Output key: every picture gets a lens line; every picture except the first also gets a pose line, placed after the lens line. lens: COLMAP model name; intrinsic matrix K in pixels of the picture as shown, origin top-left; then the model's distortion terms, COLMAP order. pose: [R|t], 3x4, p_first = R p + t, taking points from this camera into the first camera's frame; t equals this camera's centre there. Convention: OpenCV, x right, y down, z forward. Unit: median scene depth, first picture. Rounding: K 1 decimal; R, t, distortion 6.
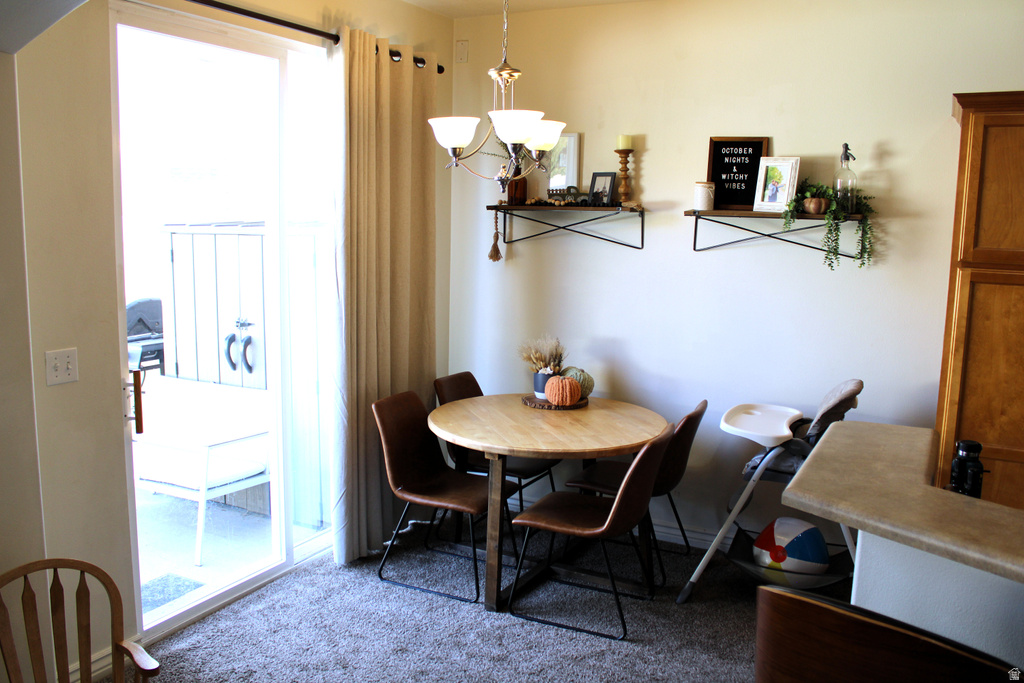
lens RADIAL K [[863.7, 0, 512.0], [0, 863.7, 341.5], [0, 0, 1]] dist [-0.171983, 0.180588]
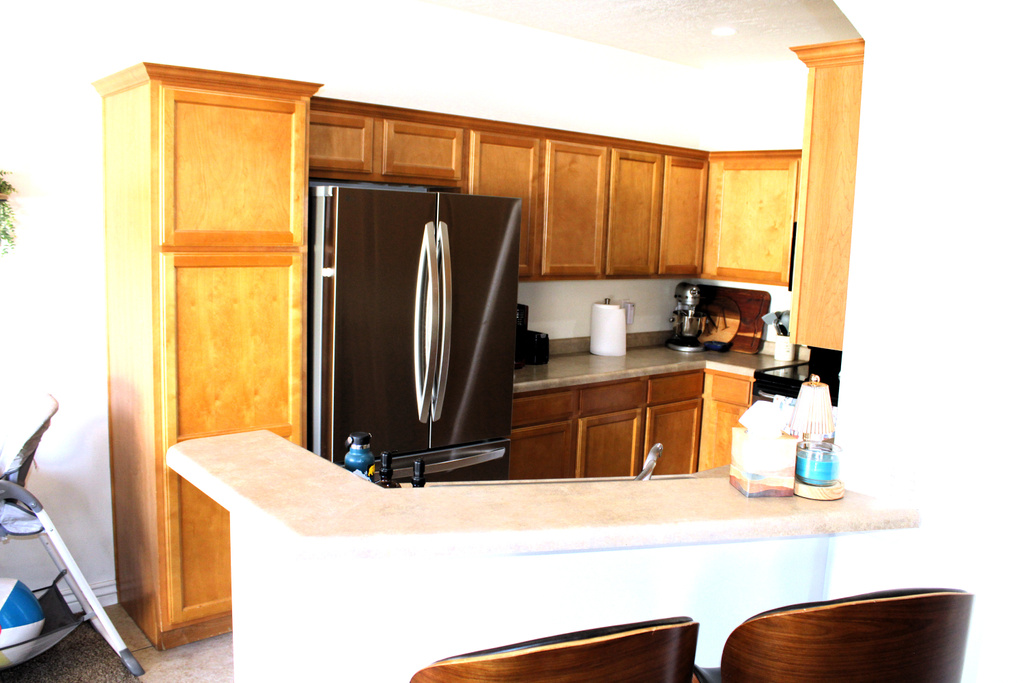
lens RADIAL K [[863.7, 0, 512.0], [0, 863.7, 341.5], [0, 0, 1]] dist [-0.171983, 0.180588]
pose [[0.369147, -0.133551, 0.919725, -0.193164], [0.102986, 0.989405, 0.102334, -0.046731], [-0.923647, 0.056942, 0.378989, 0.297032]]
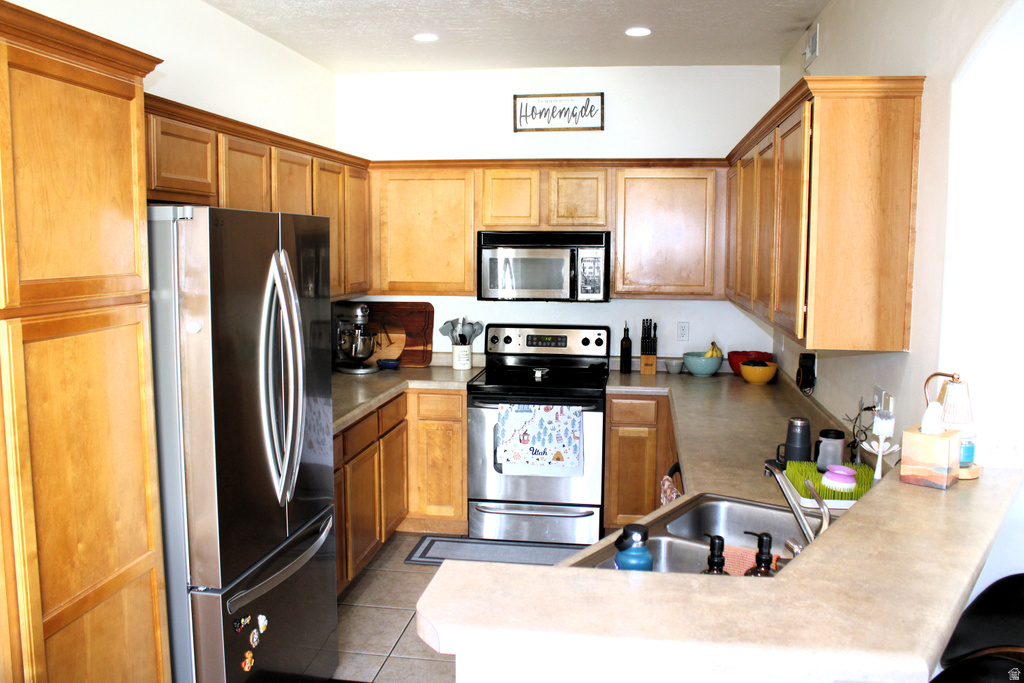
lens RADIAL K [[867.3, 0, 498.7], [0, 867.3, 339.7], [0, 0, 1]] dist [-0.170275, 0.166750]
pose [[-0.324163, -0.126837, 0.937460, -0.081475], [0.126706, 0.976221, 0.175895, -0.132233], [-0.937478, 0.175801, -0.300383, 0.872963]]
